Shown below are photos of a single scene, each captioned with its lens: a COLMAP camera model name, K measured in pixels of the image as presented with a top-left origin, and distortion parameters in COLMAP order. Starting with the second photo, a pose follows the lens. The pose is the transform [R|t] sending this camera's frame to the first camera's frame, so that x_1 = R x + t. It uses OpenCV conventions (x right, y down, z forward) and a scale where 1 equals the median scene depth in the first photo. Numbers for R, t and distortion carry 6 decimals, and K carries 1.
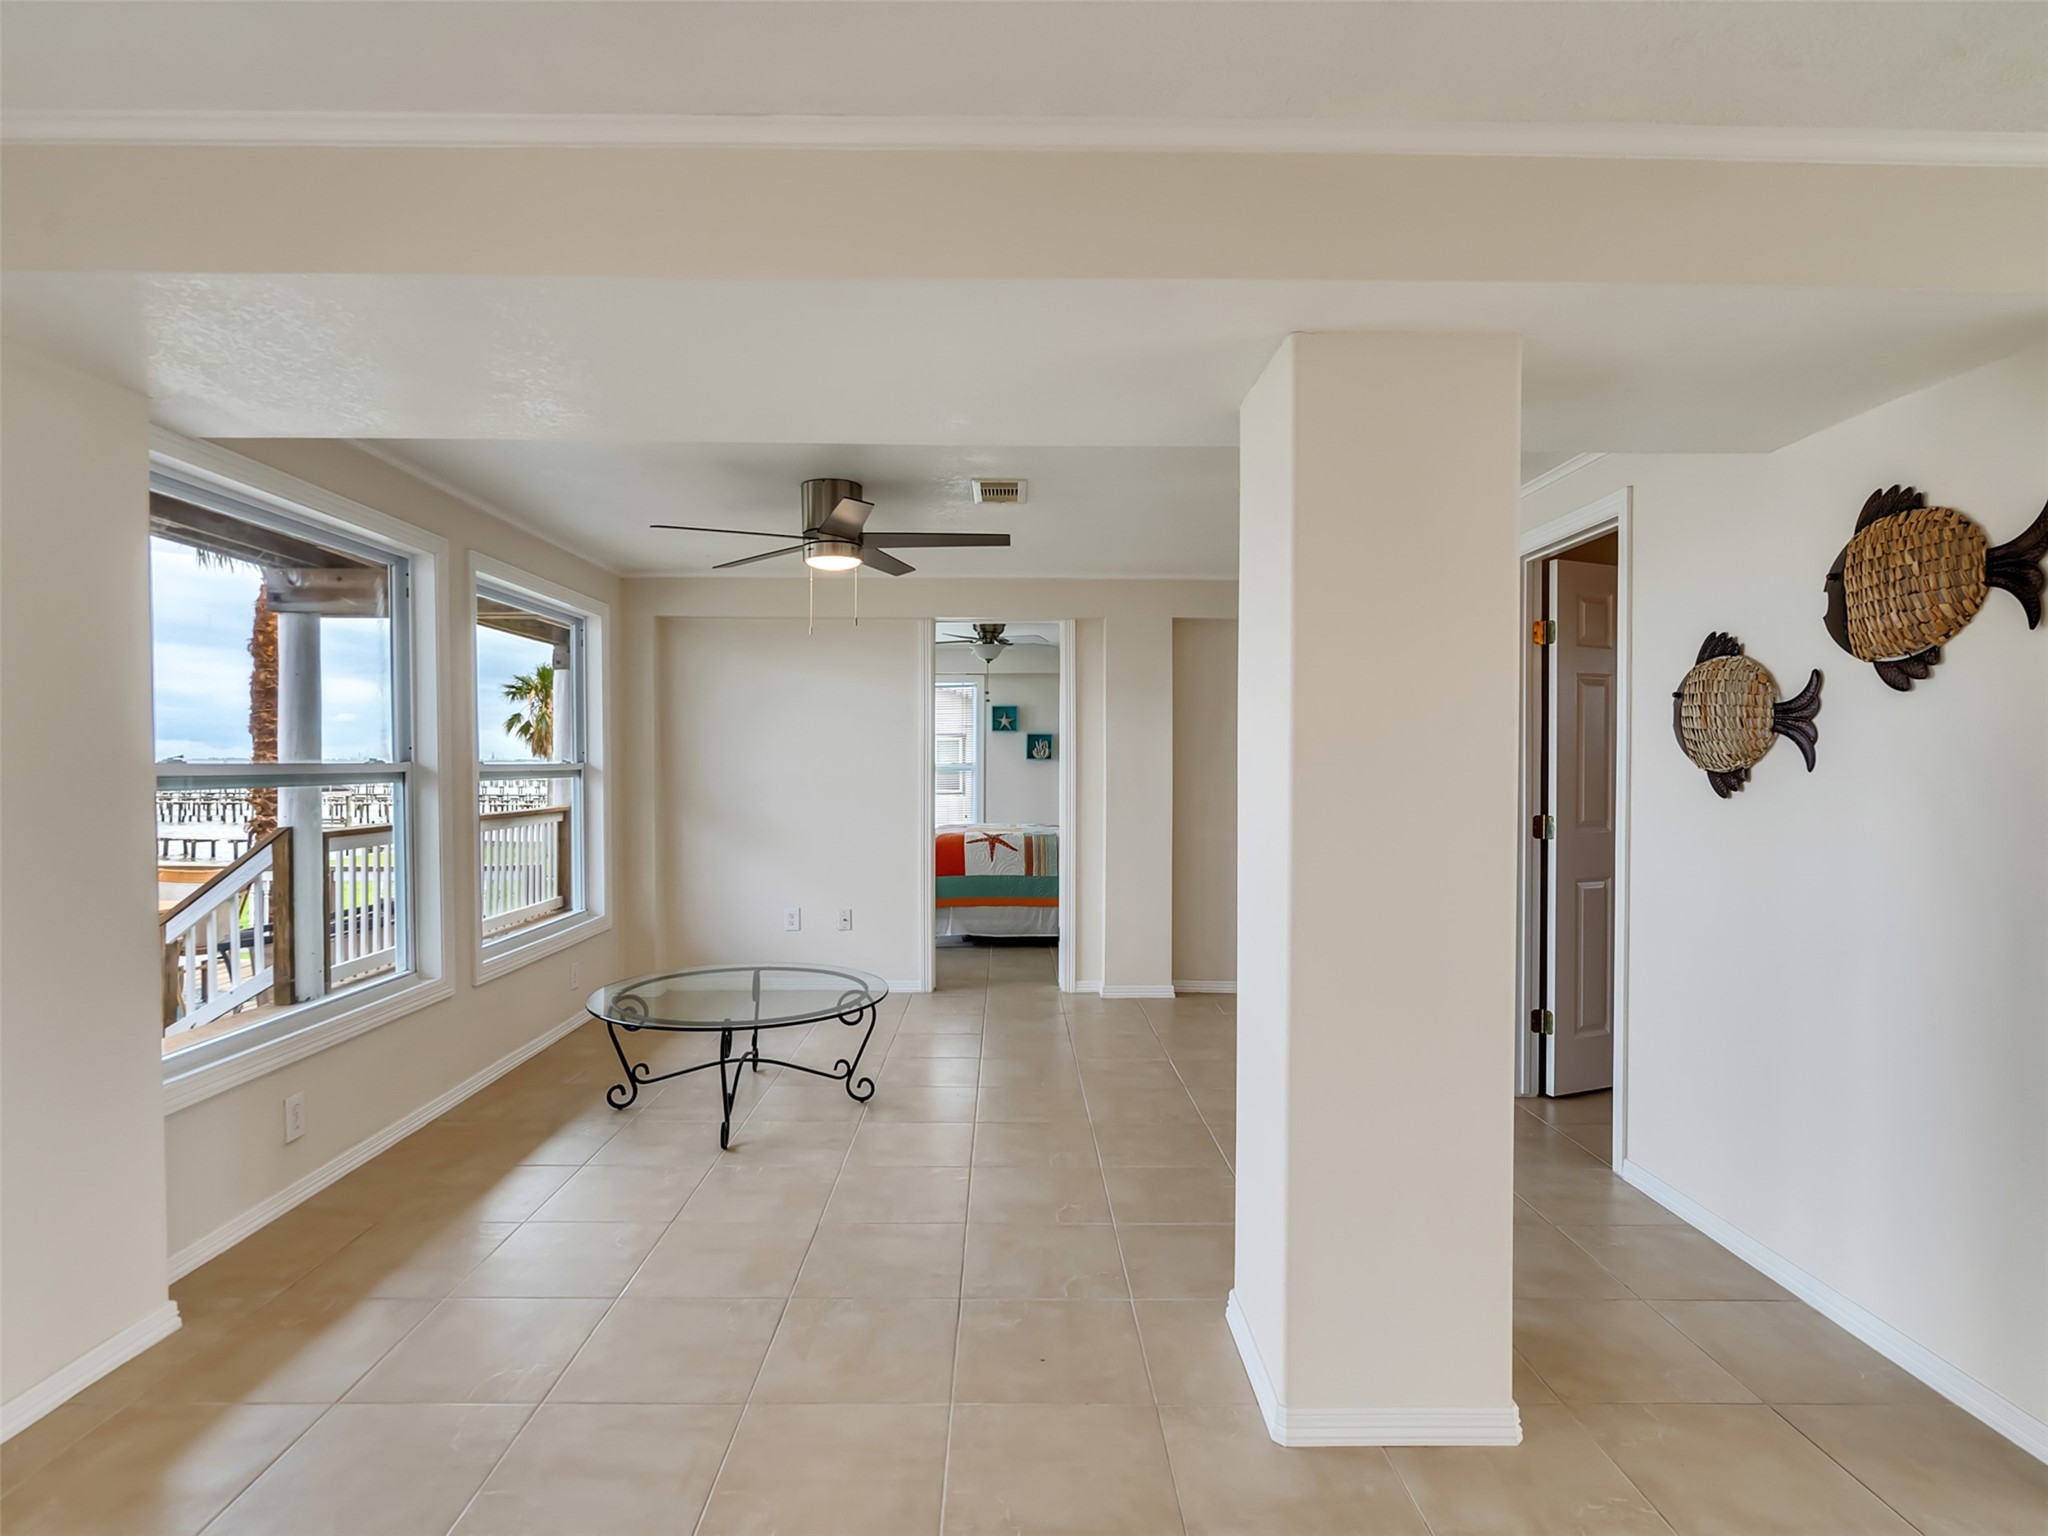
lens RADIAL K [[1043.6, 0, 1015.4], [0, 1043.6, 770.5], [0, 0, 1]] dist [-0.006974, 0.005412]
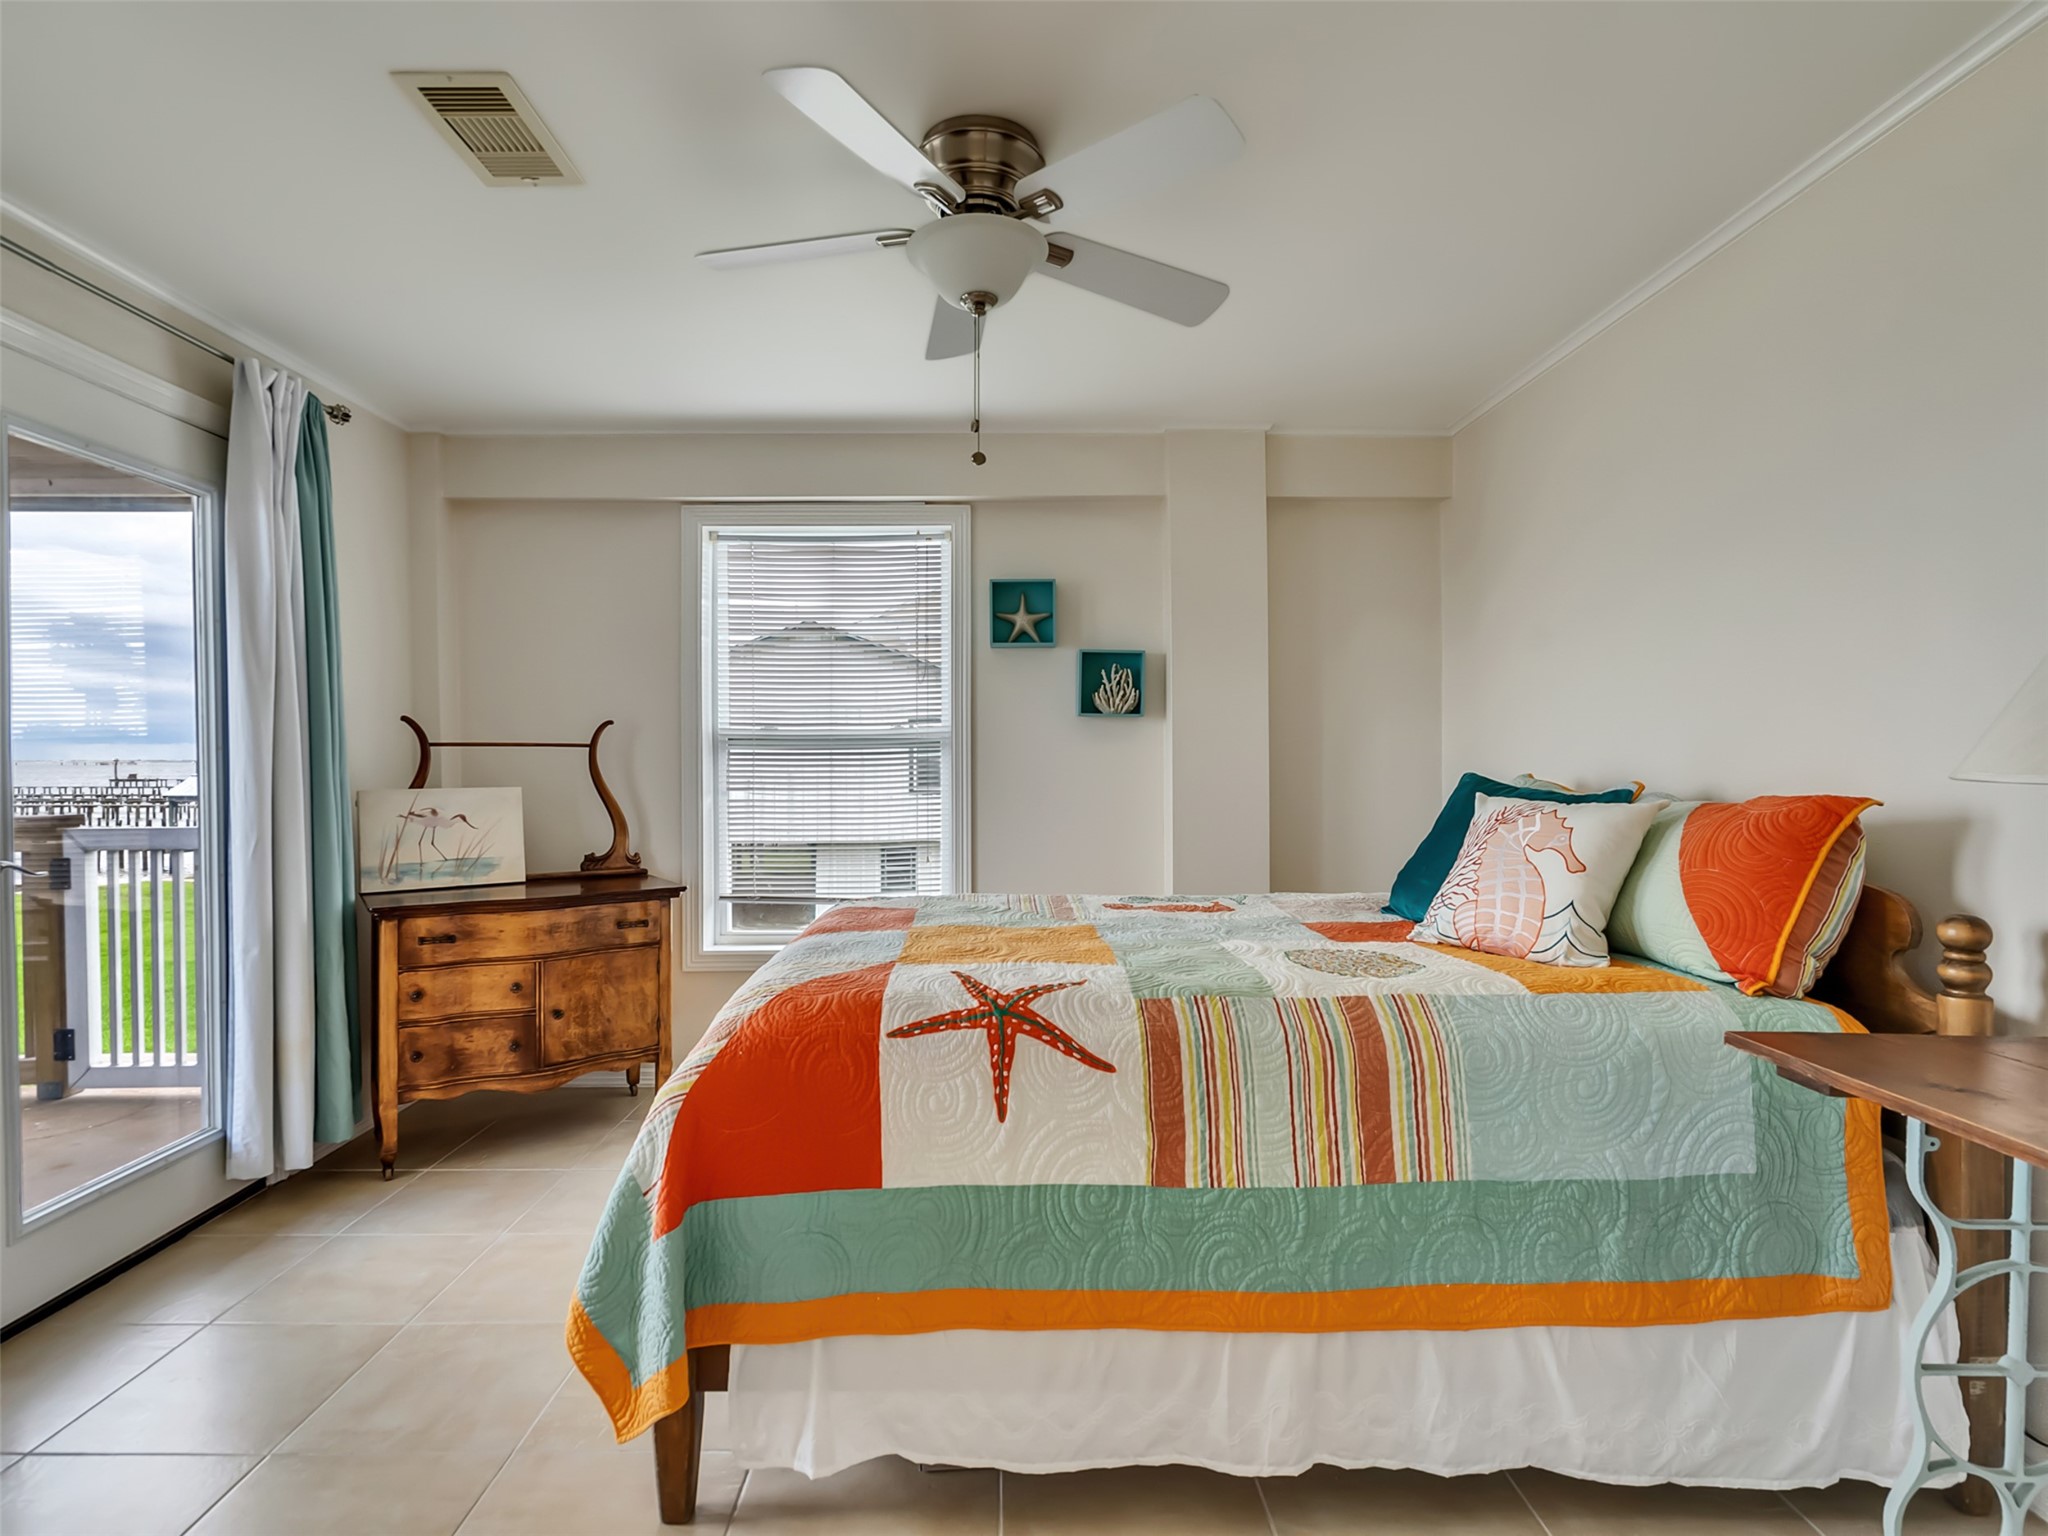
lens RADIAL K [[1043.6, 0, 1032.4], [0, 1043.6, 768.2], [0, 0, 1]] dist [-0.006974, 0.005412]
pose [[0.999715, -0.006048, 0.023084, -0.037765], [0.005993, 0.999979, 0.002491, 0.018925], [-0.023098, -0.002352, 0.999730, 1.431574]]
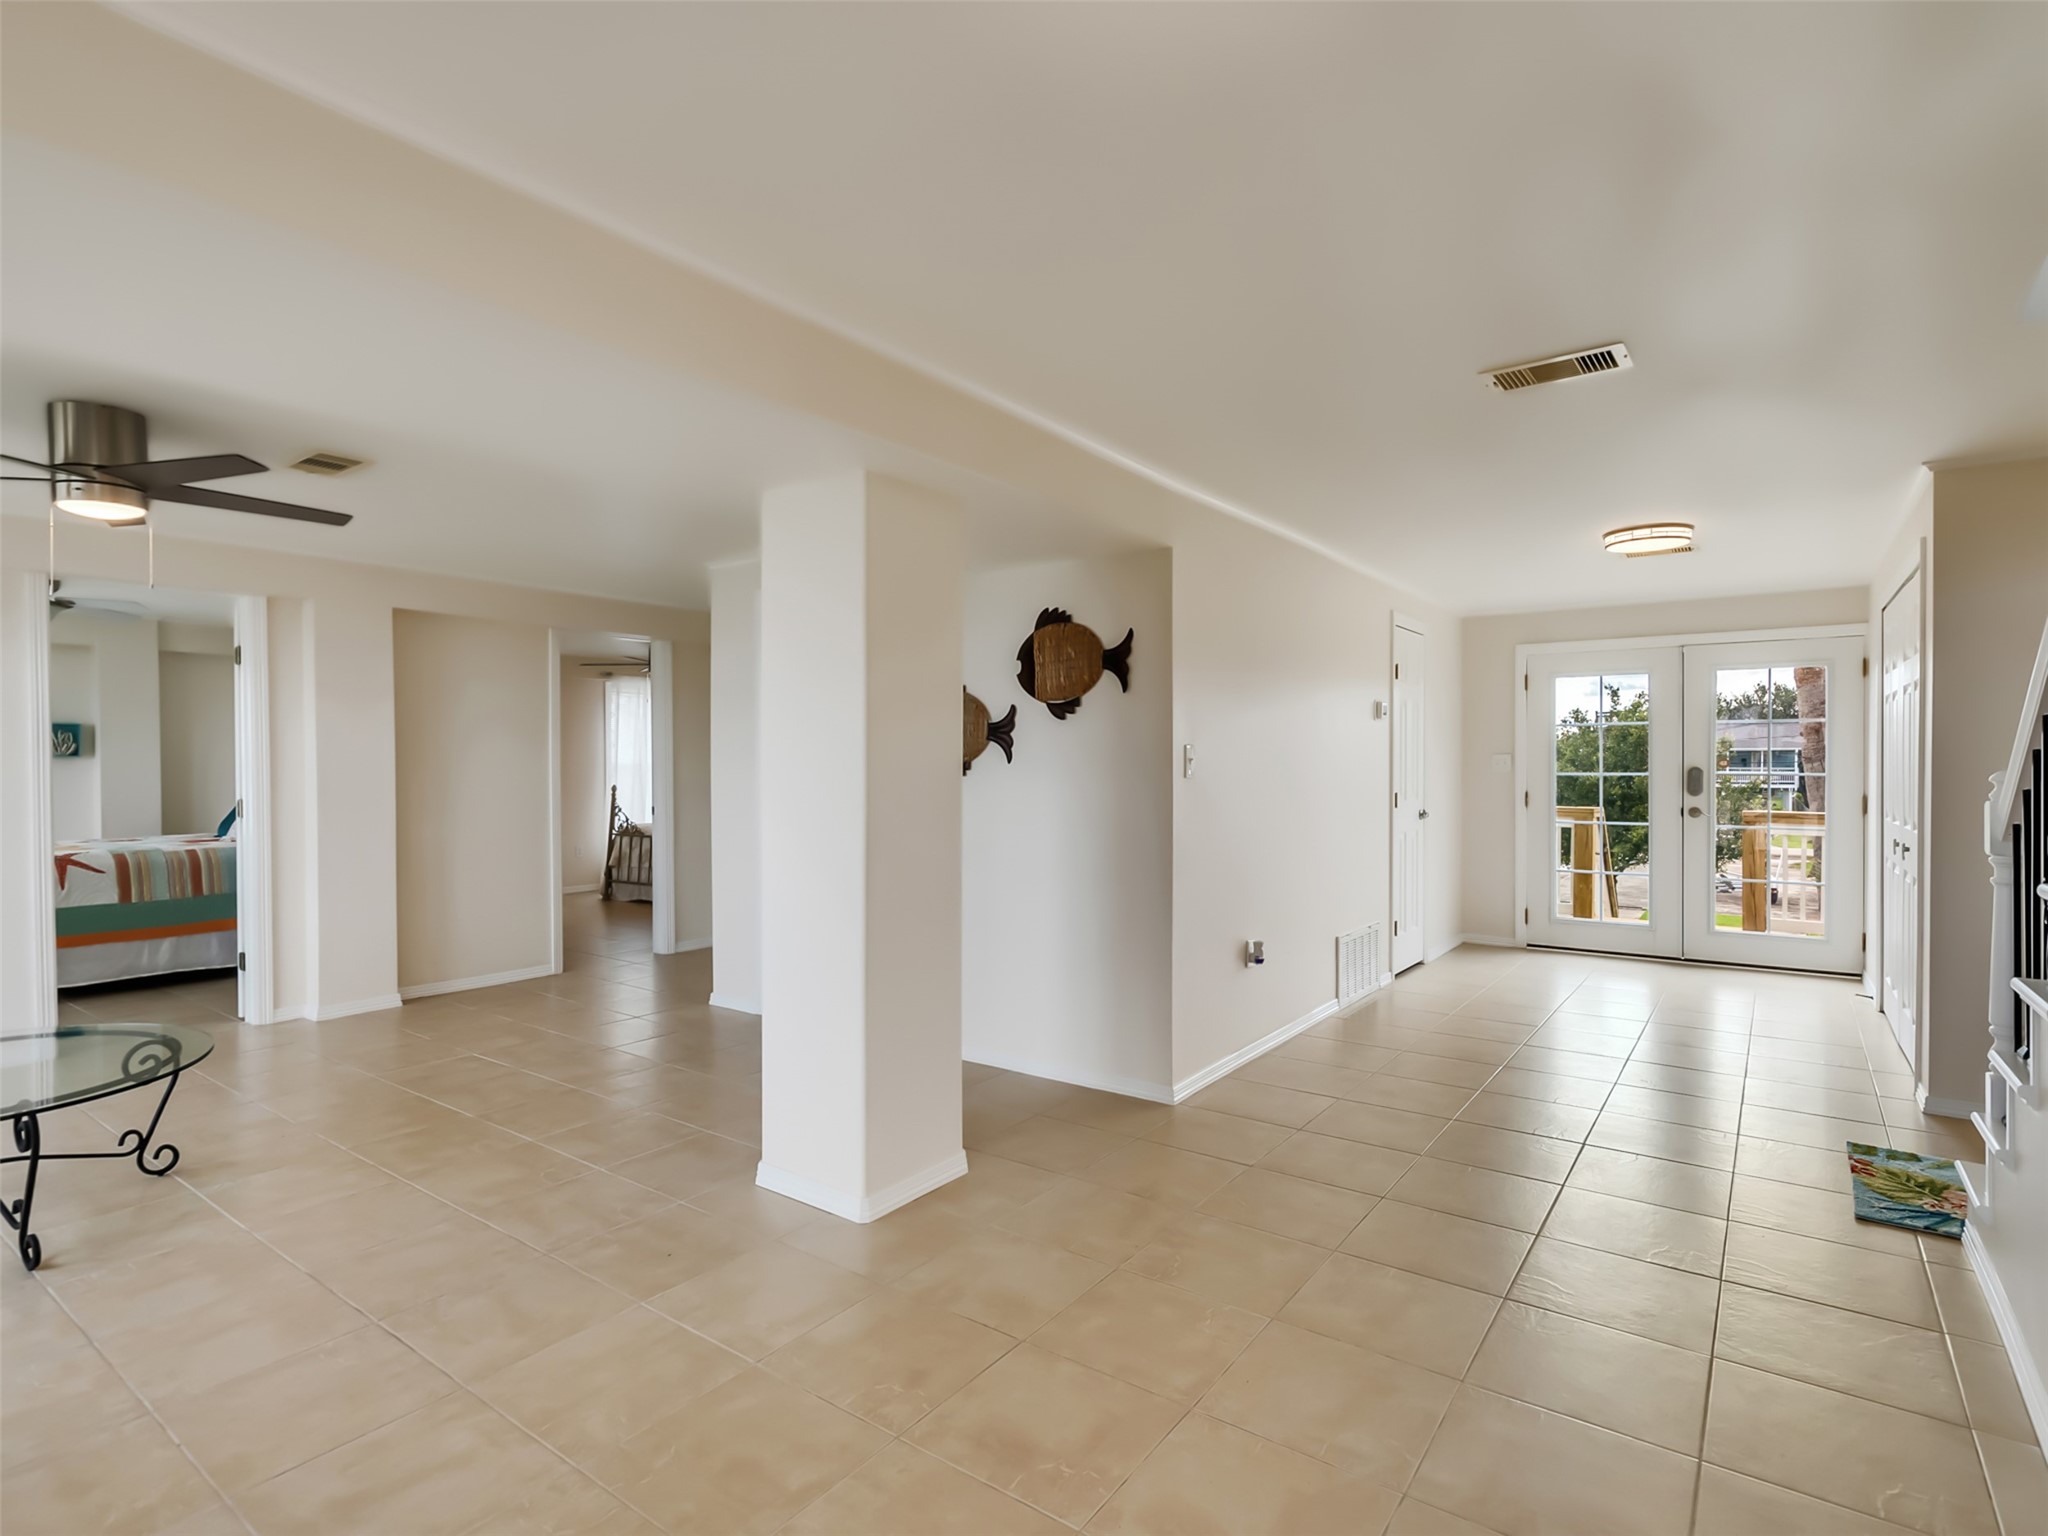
lens RADIAL K [[1043.6, 0, 997.8], [0, 1043.6, 768.2], [0, 0, 1]] dist [-0.006974, 0.005412]
pose [[0.606214, -0.010423, 0.795233, -0.394106], [0.009300, 0.999939, 0.006017, -0.001104], [-0.795247, 0.003748, 0.606274, -0.021013]]
